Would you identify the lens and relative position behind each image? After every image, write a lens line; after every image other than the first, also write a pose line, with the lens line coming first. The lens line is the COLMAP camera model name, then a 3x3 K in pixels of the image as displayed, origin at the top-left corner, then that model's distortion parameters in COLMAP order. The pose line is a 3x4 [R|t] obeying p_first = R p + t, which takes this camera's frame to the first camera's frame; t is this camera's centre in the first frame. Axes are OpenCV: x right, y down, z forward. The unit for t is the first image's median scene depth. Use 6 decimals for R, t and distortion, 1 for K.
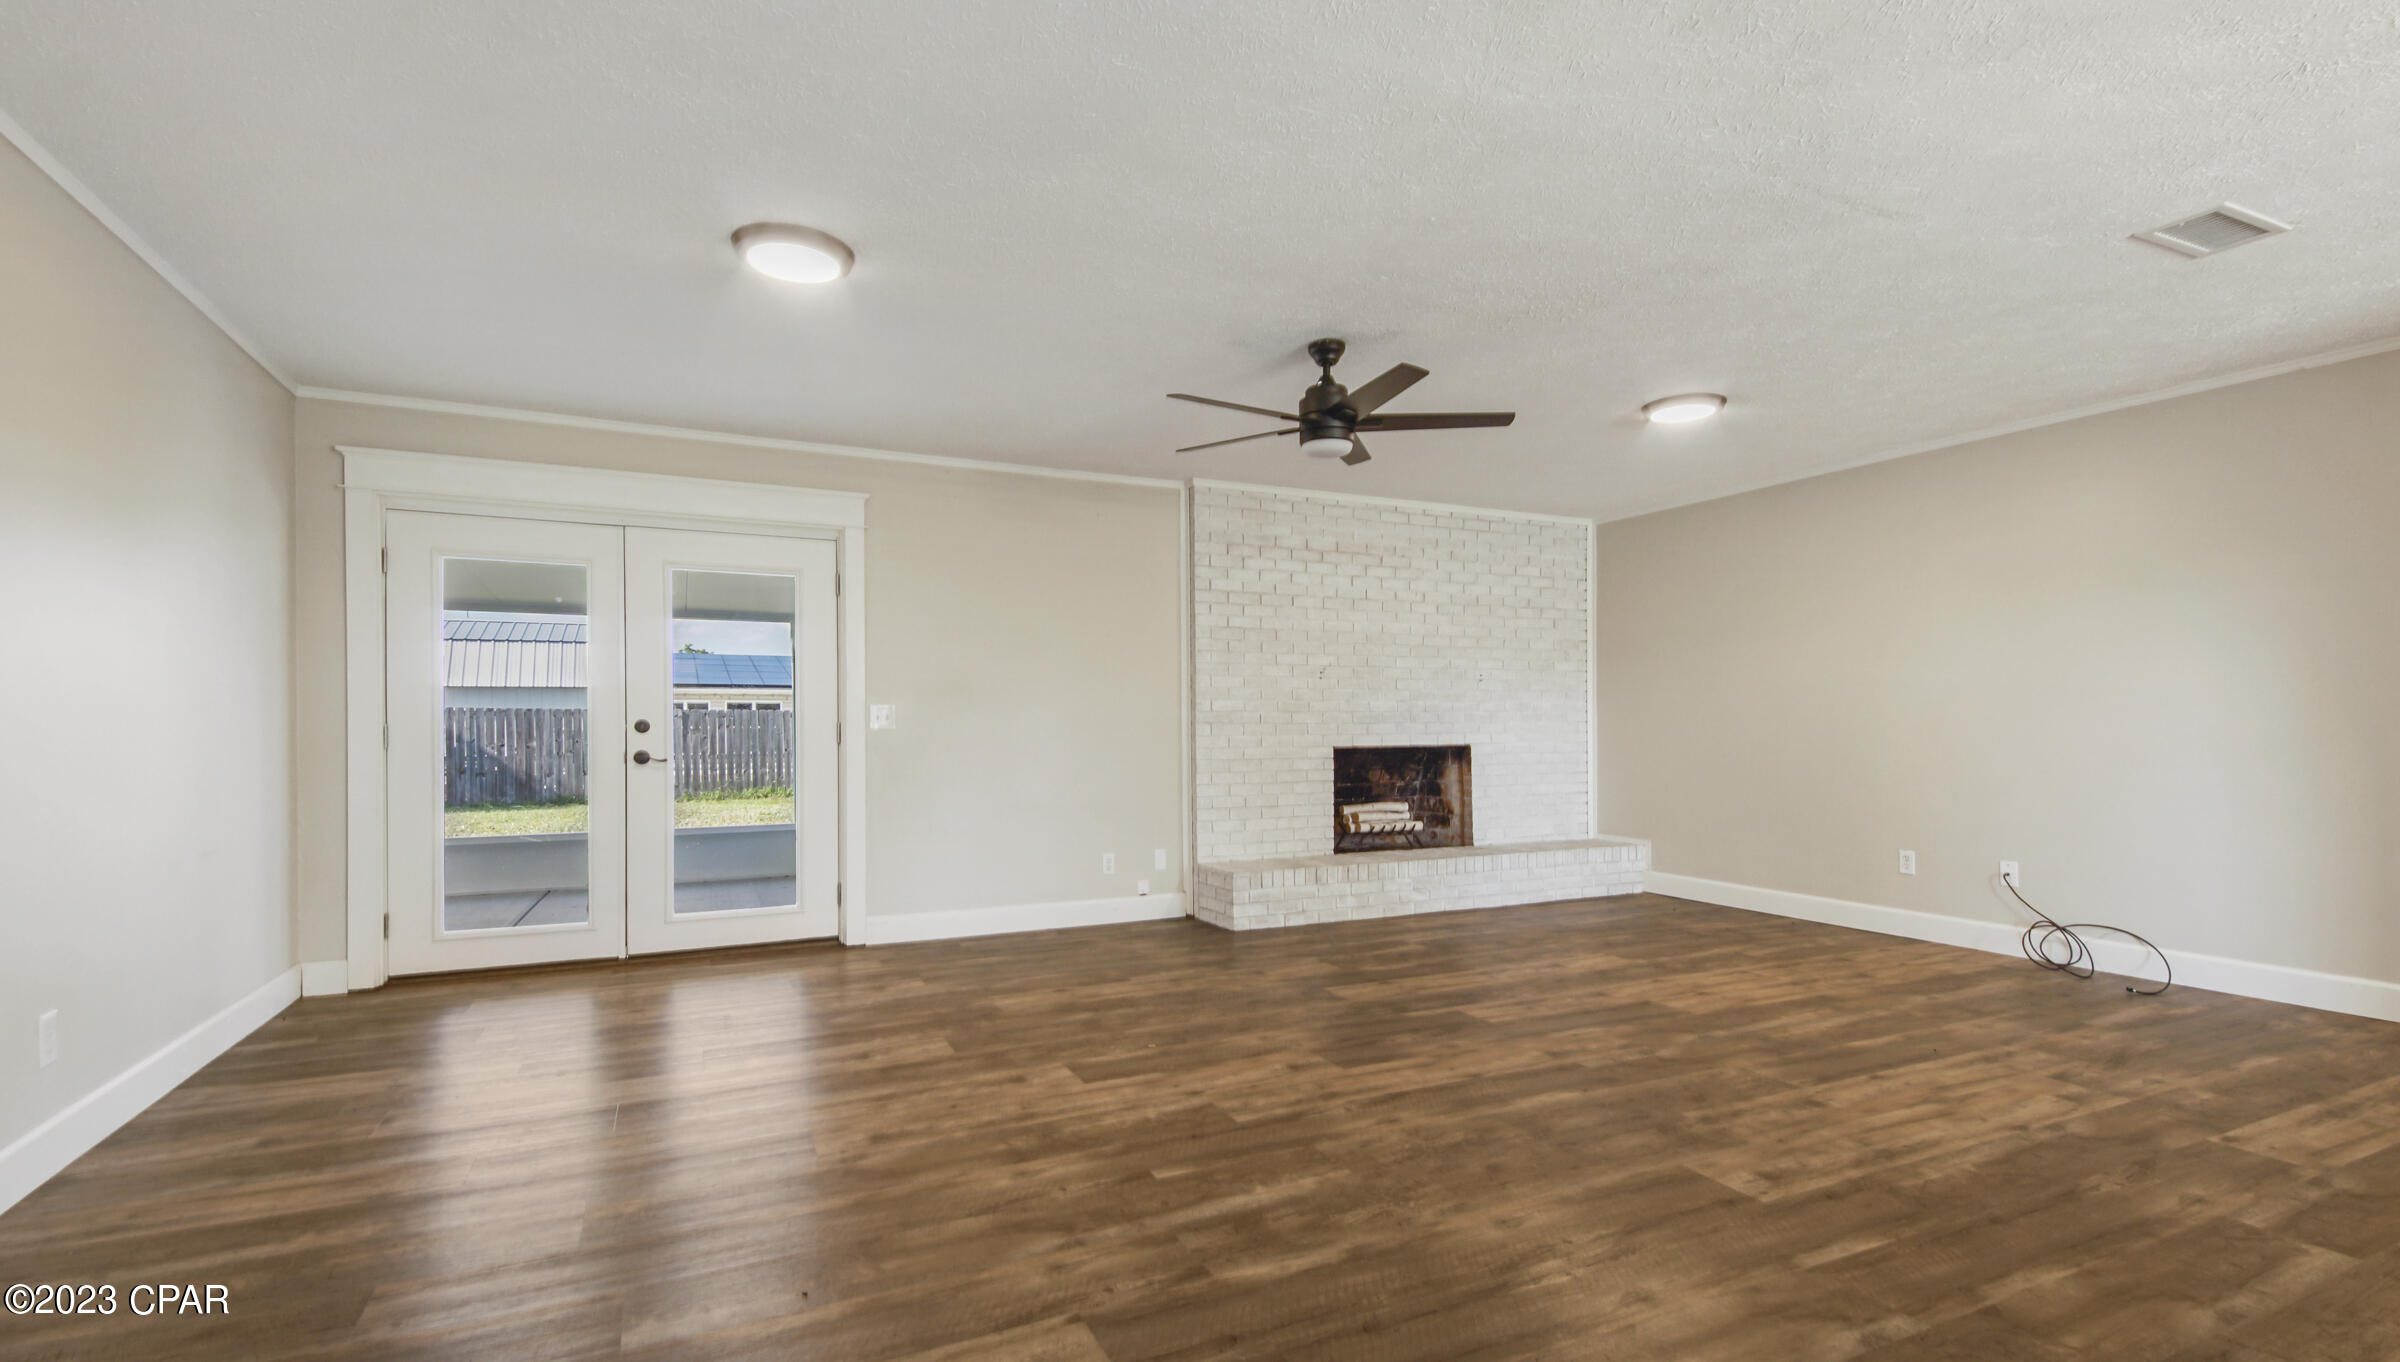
lens RADIAL K [[1071.9, 0, 1188.2], [0, 1071.9, 722.4], [0, 0, 1]] dist [0.016794, -0.000450]
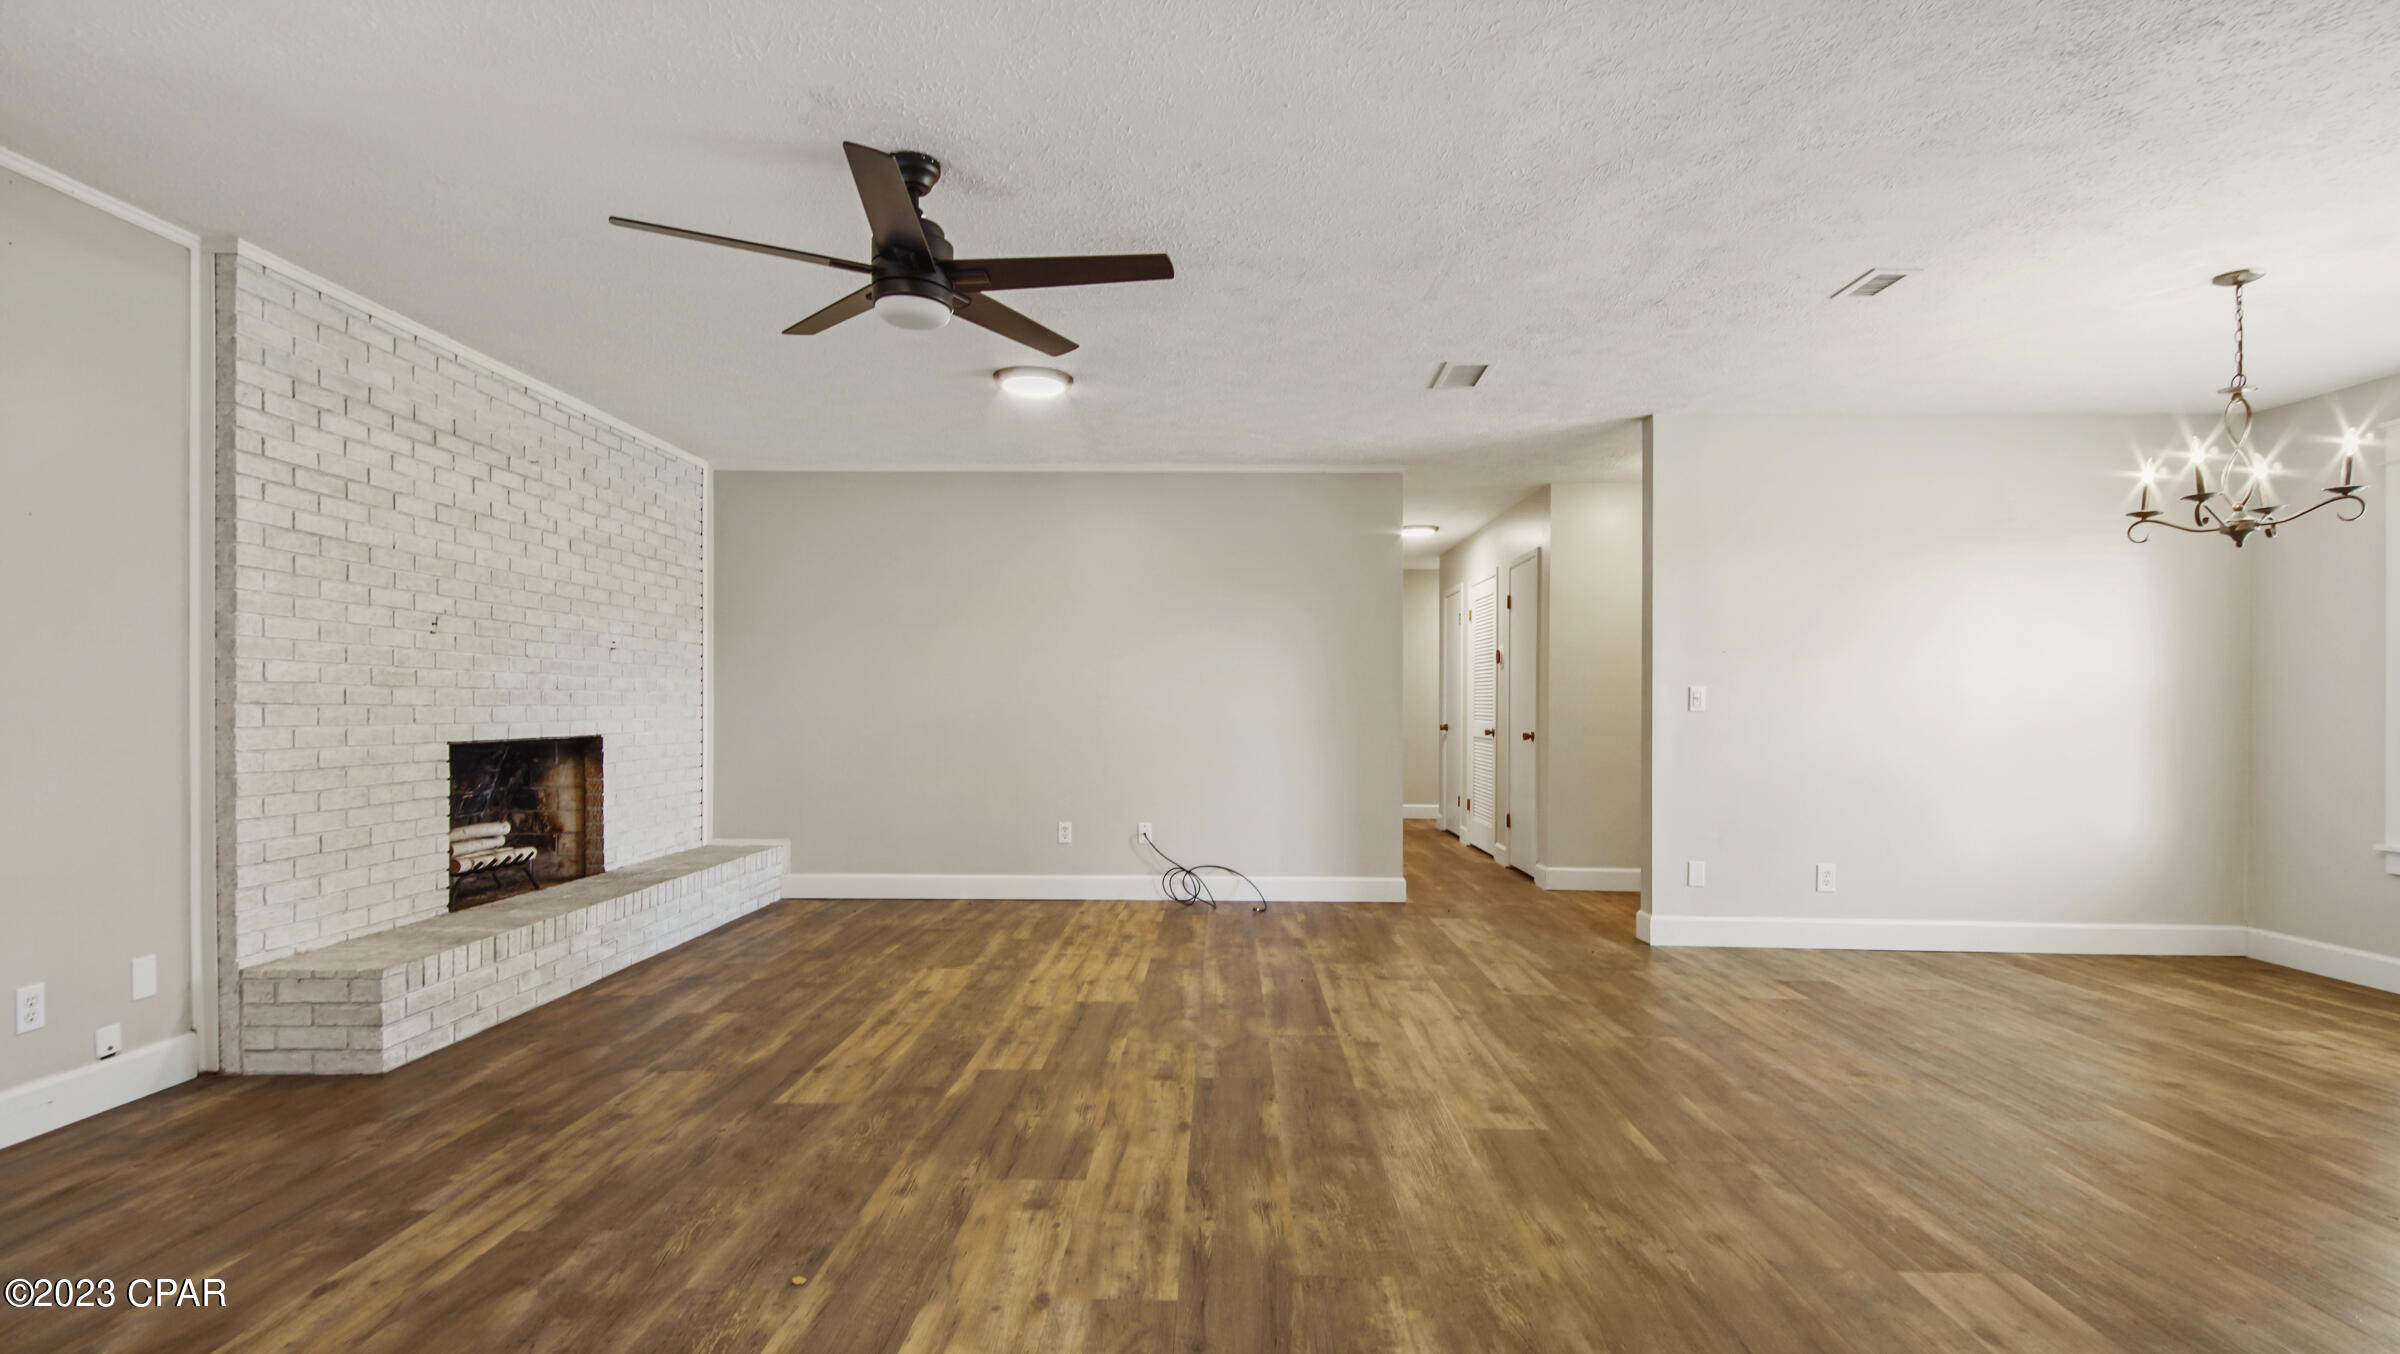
lens RADIAL K [[1111.2, 0, 1220.1], [0, 1111.2, 707.3], [0, 0, 1]] dist [0.000680, -0.000697]
pose [[0.430867, 0.004661, 0.902404, -0.267884], [-0.005573, 0.999981, -0.002504, 0.001229], [-0.902398, -0.003950, 0.430885, 0.317788]]
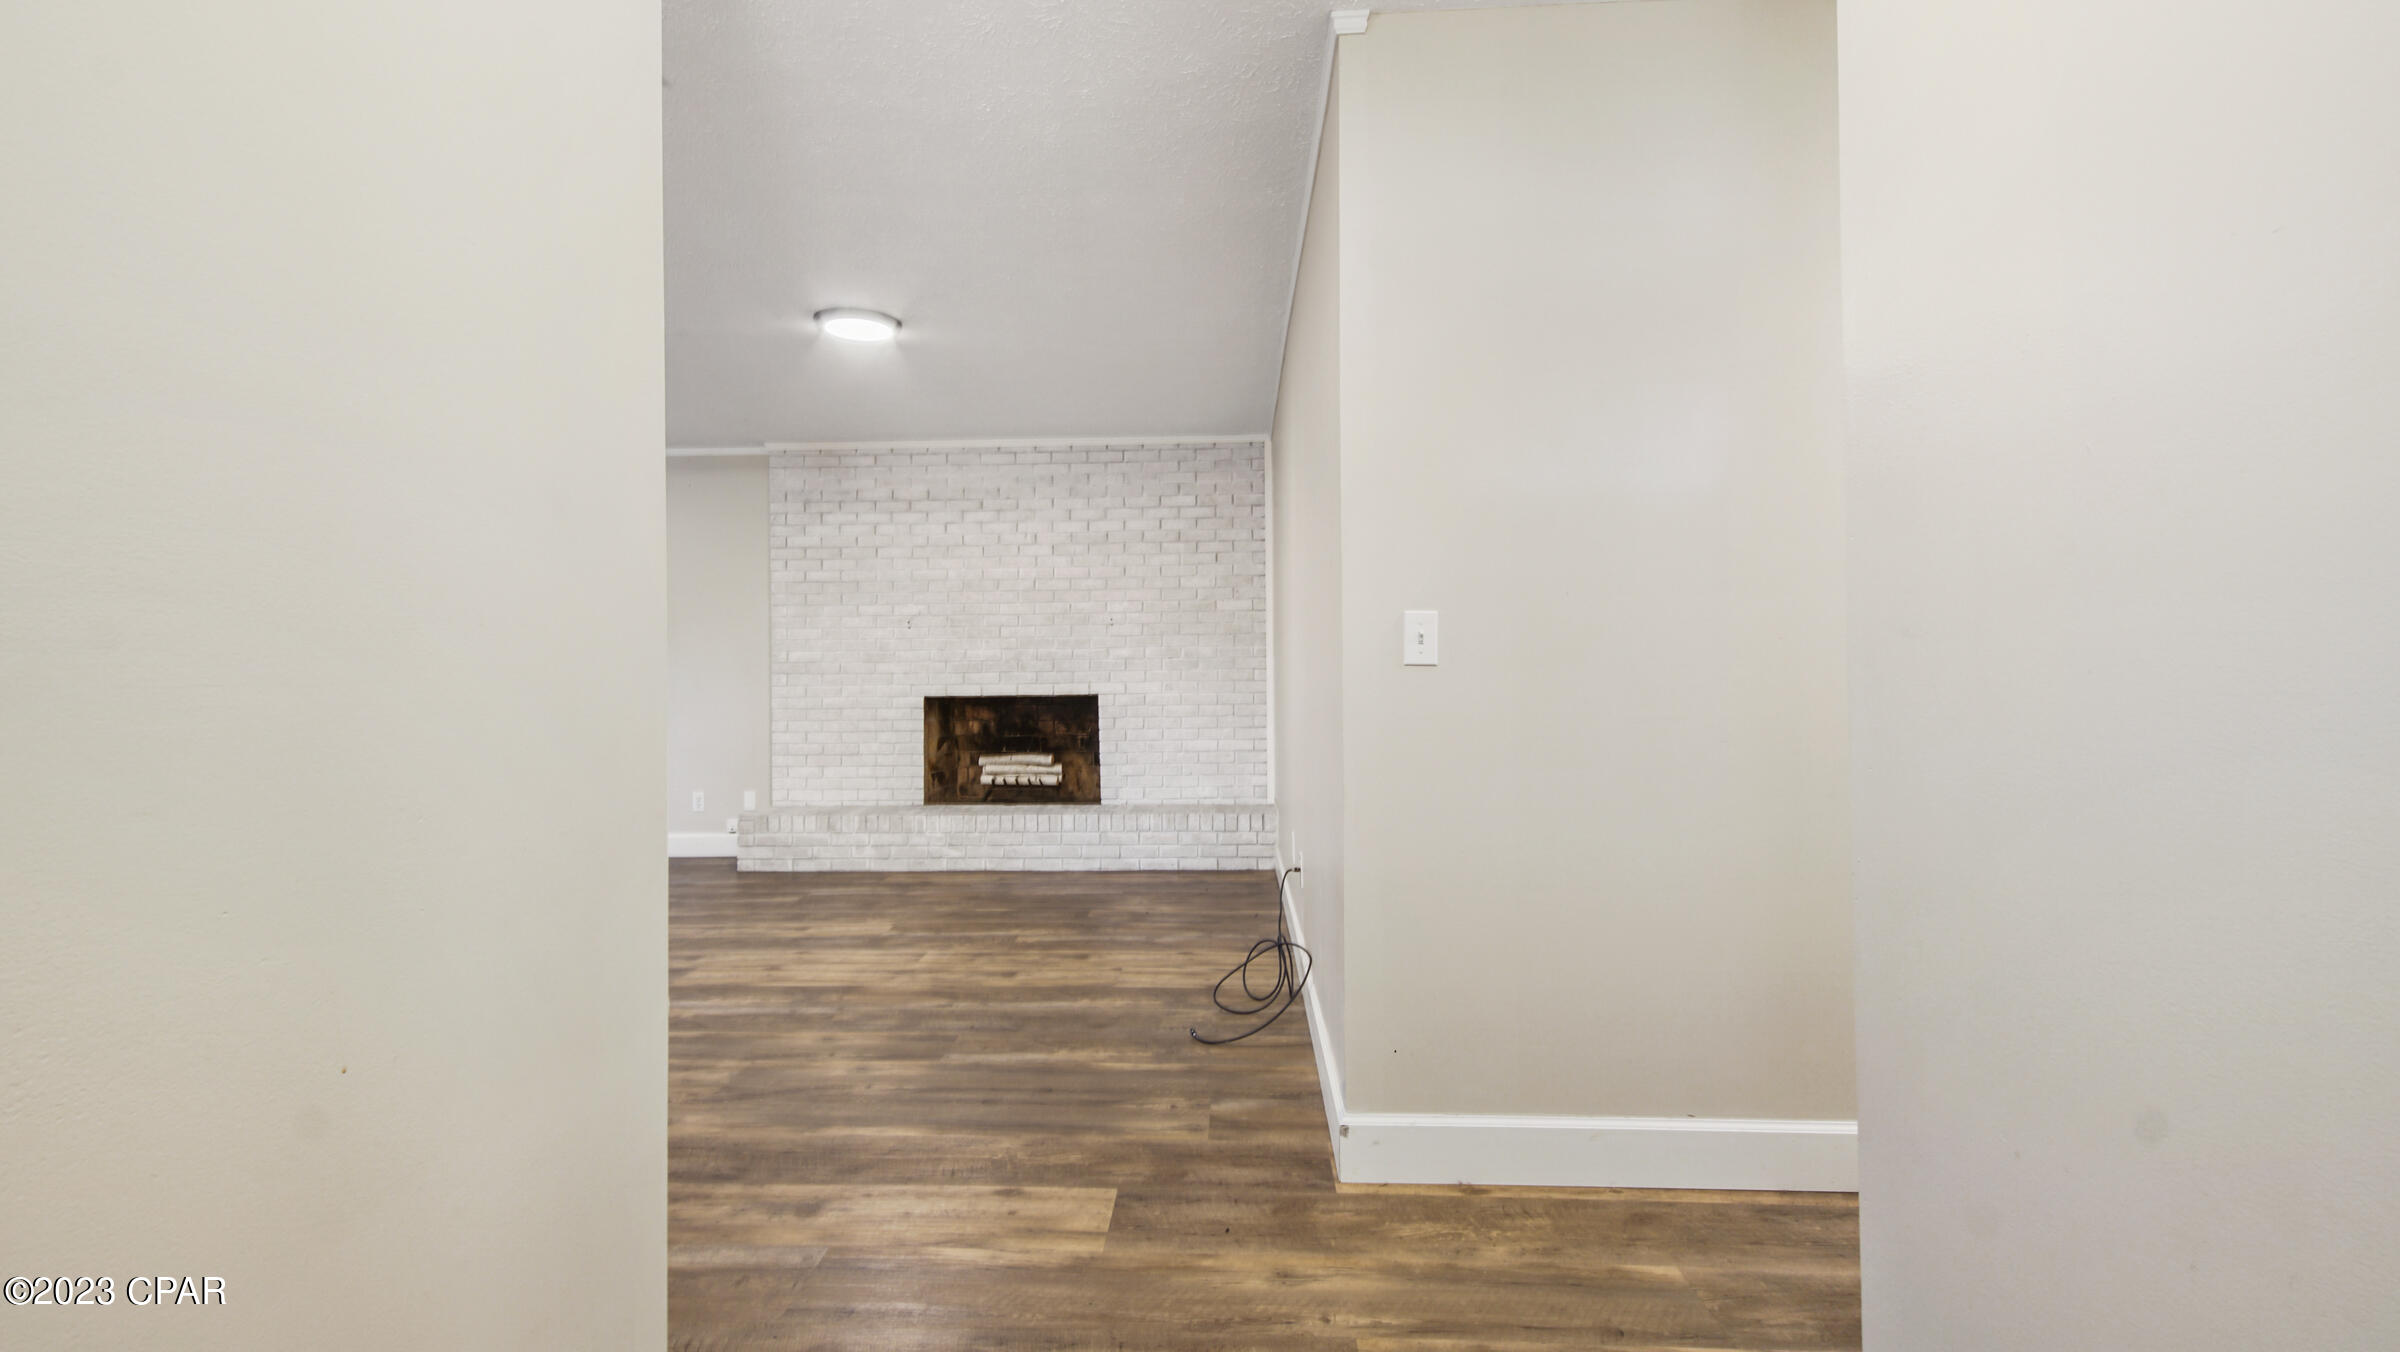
lens RADIAL K [[1040.2, 0, 1200.1], [0, 1040.2, 665.9], [0, 0, 1]] dist [0.000732, 0.000007]
pose [[0.886387, -0.008816, -0.462861, 0.832905], [0.007065, 0.999960, -0.005516, 0.002133], [0.462891, 0.001619, 0.886414, 0.273904]]
